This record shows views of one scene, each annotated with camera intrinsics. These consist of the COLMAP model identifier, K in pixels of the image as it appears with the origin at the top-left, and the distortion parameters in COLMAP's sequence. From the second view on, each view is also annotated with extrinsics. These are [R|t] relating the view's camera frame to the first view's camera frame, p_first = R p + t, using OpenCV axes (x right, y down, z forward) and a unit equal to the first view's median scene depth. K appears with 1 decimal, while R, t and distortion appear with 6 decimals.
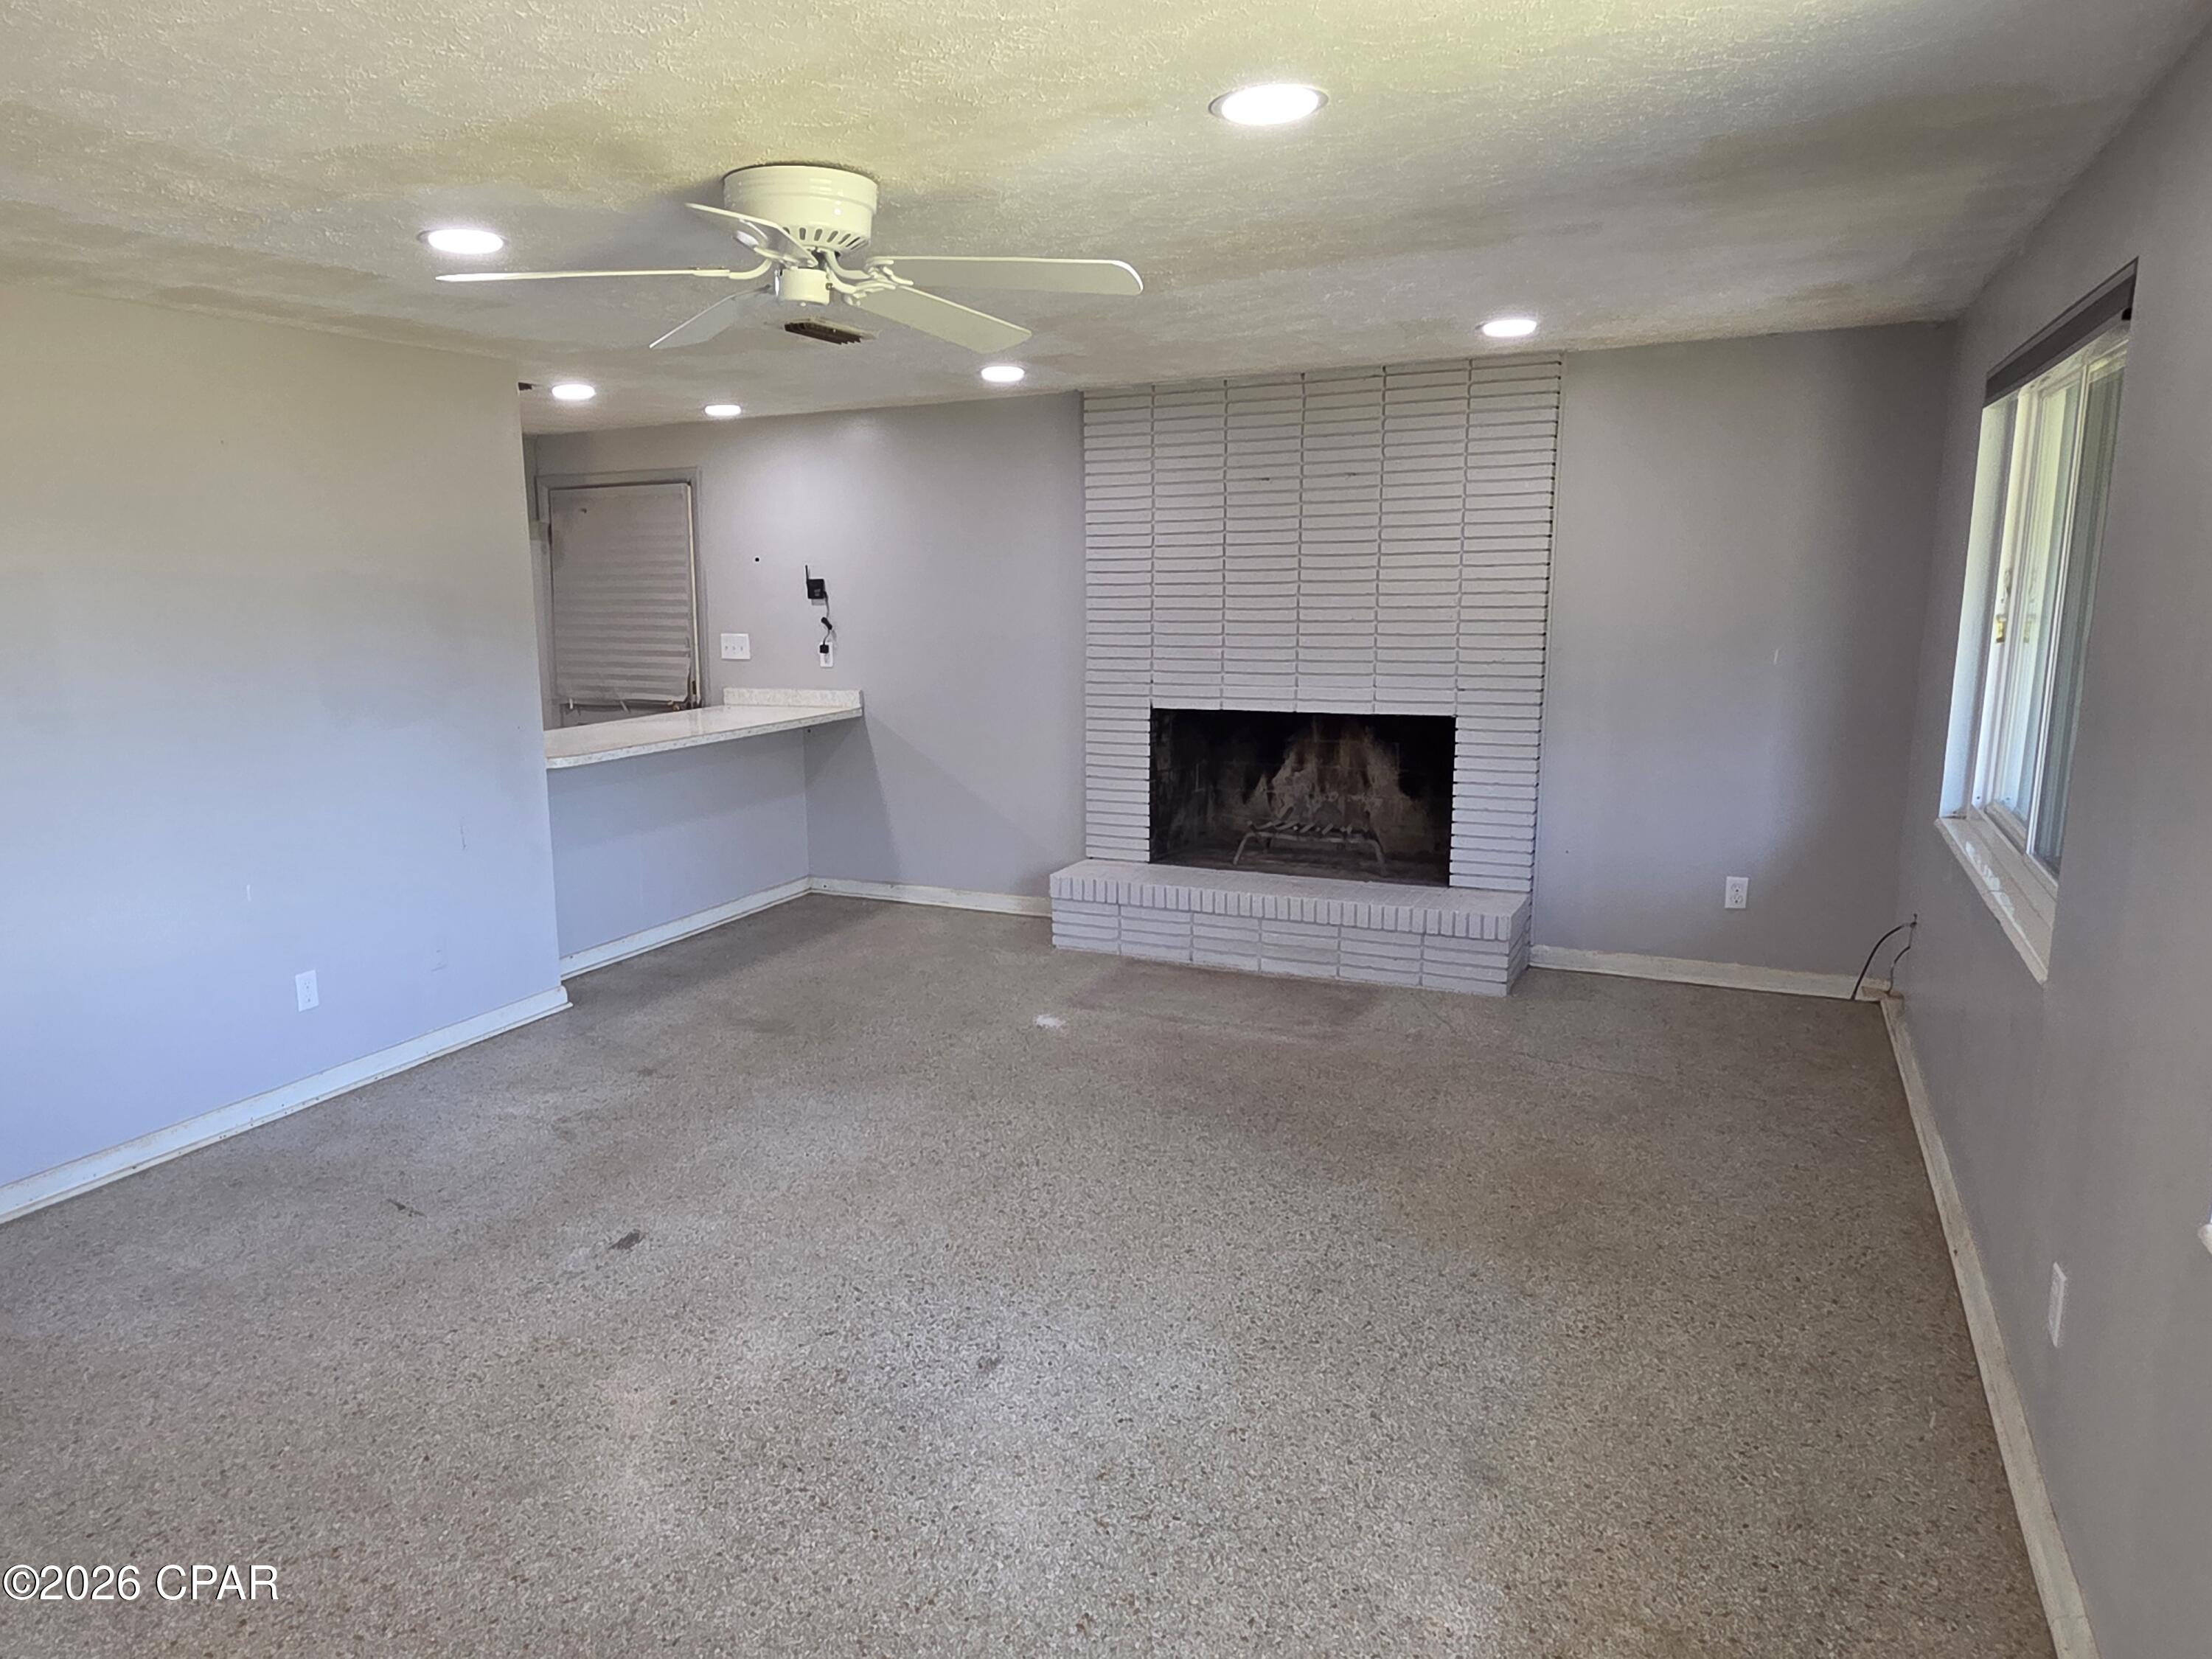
lens RADIAL K [[1456.7, 0, 963.7], [0, 1456.7, 834.2], [0, 0, 1]] dist [0.004635, 0.001999]
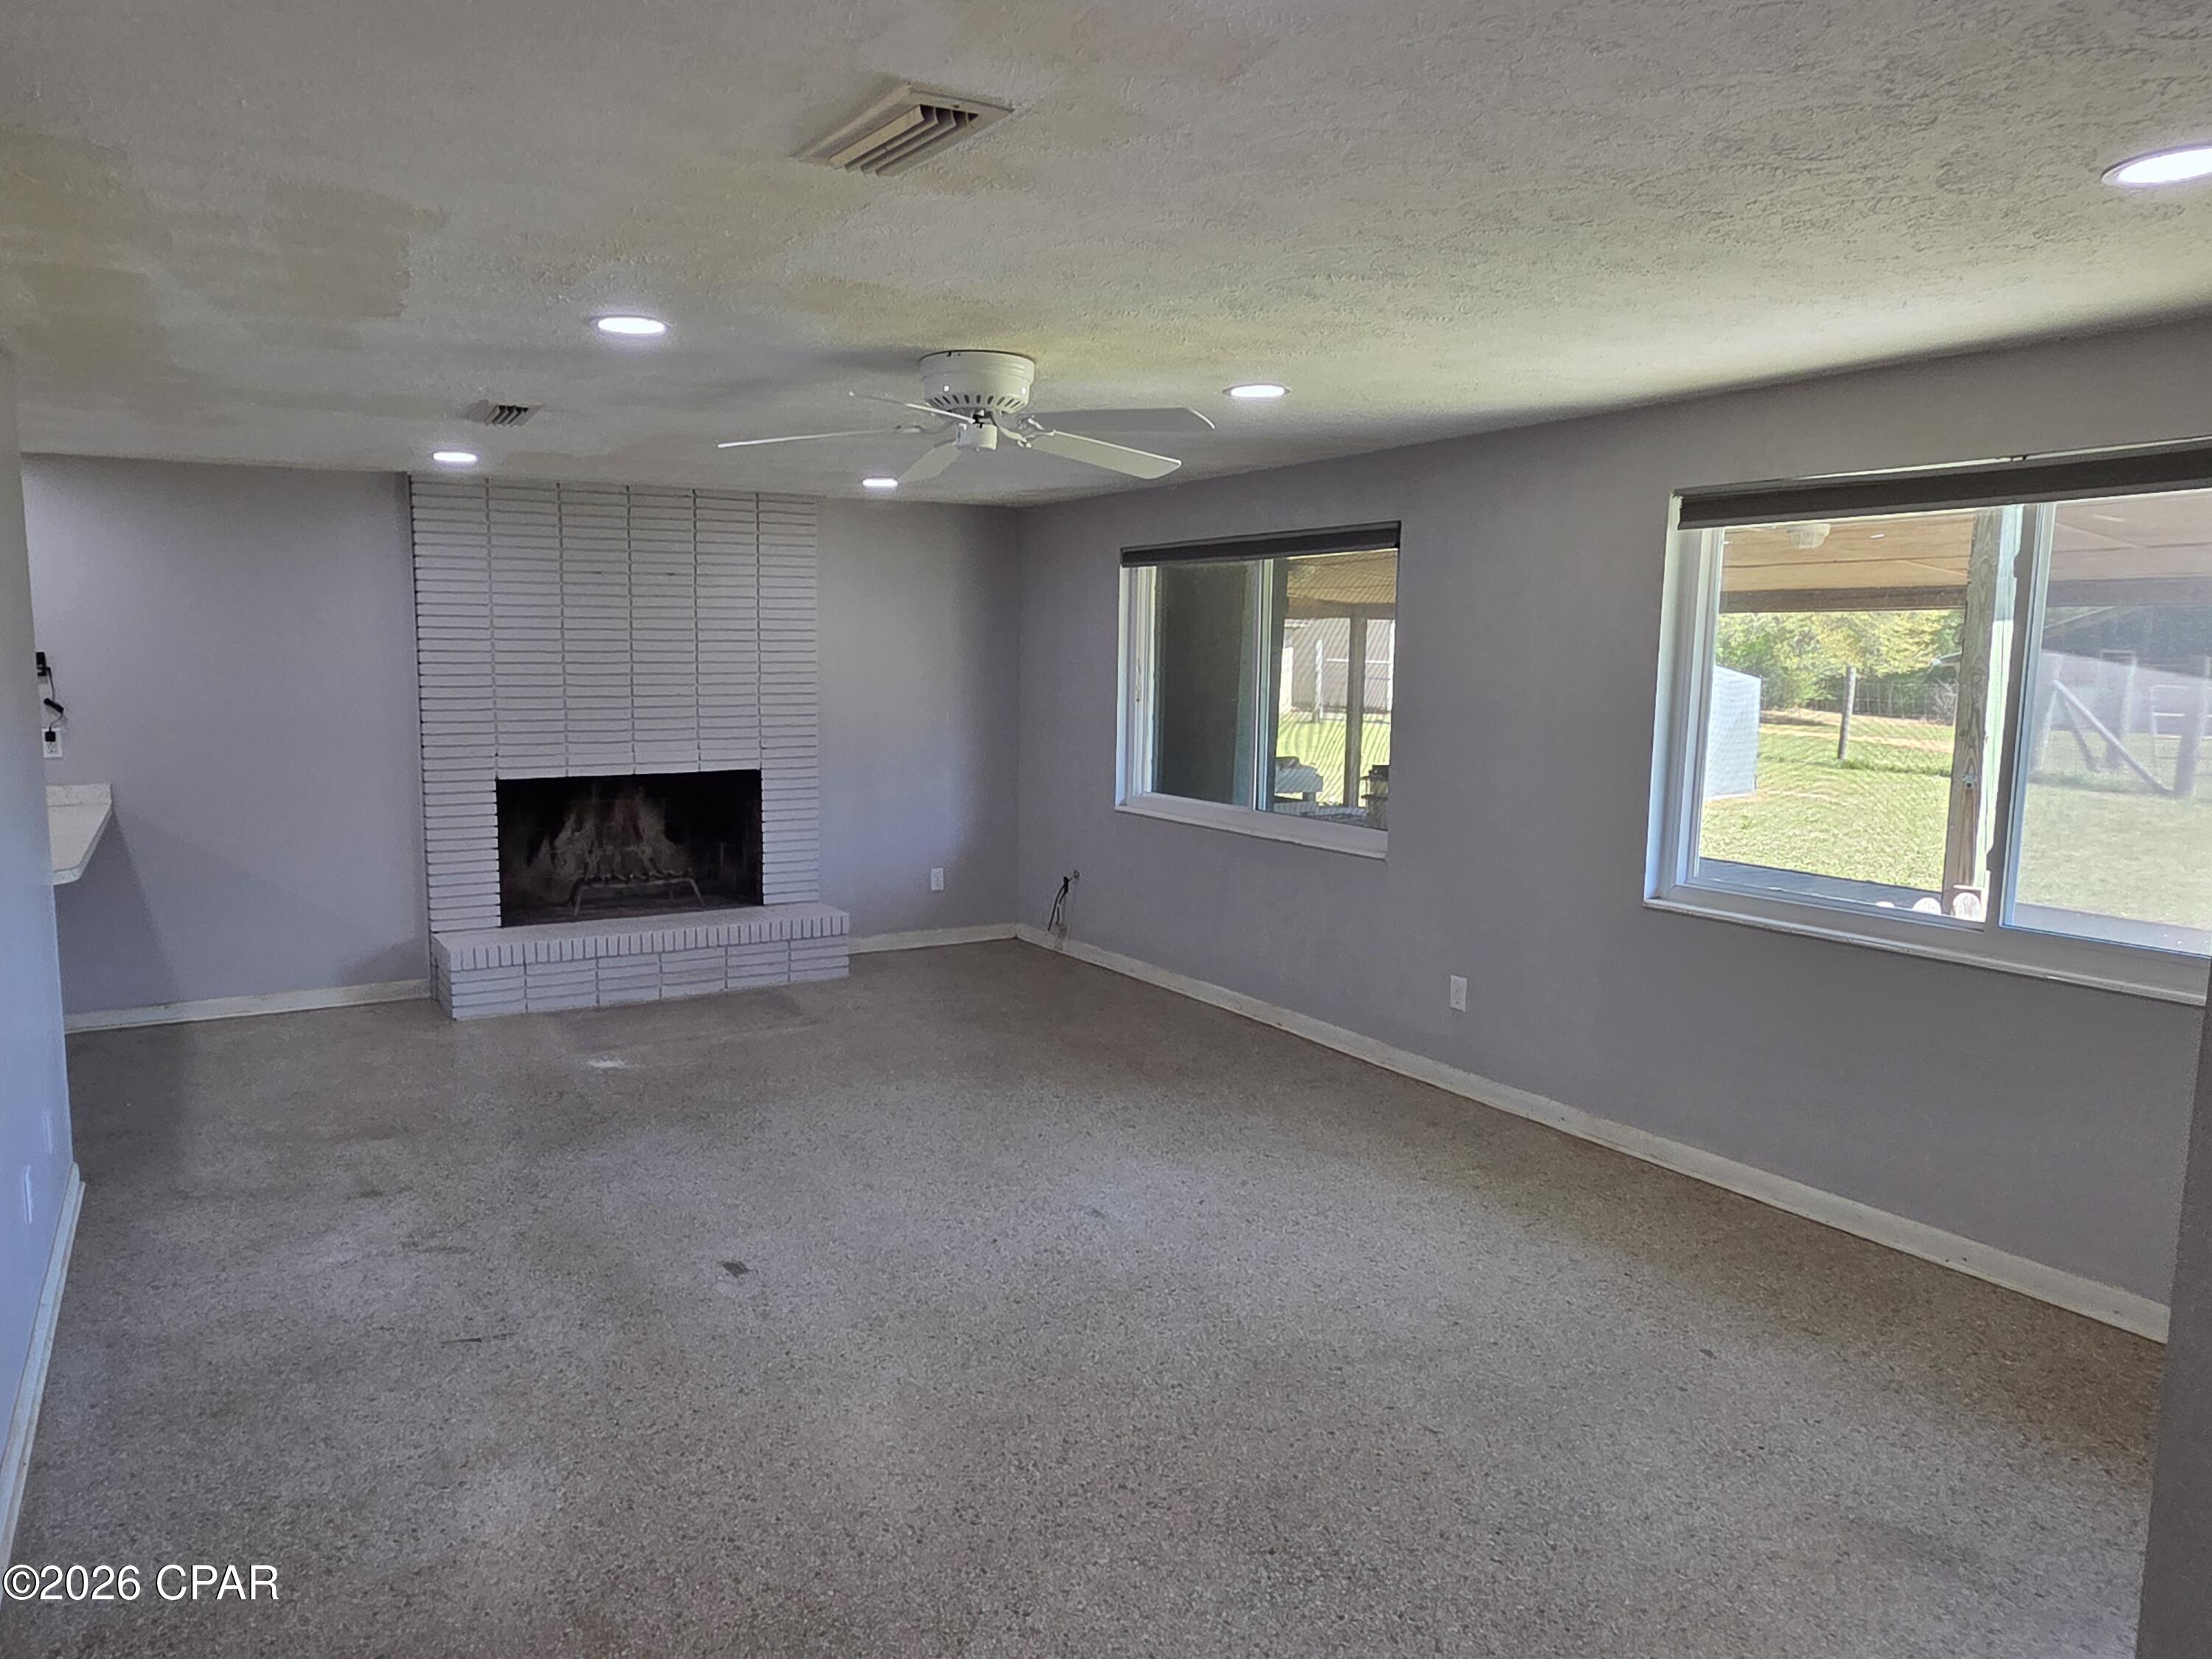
lens RADIAL K [[1456.7, 0, 963.7], [0, 1456.7, 834.2], [0, 0, 1]] dist [0.004635, 0.001999]
pose [[0.569889, -0.084391, 0.817376, -0.587718], [0.133493, 0.991007, 0.009245, -0.013139], [-0.810806, 0.103845, 0.576030, 0.132040]]
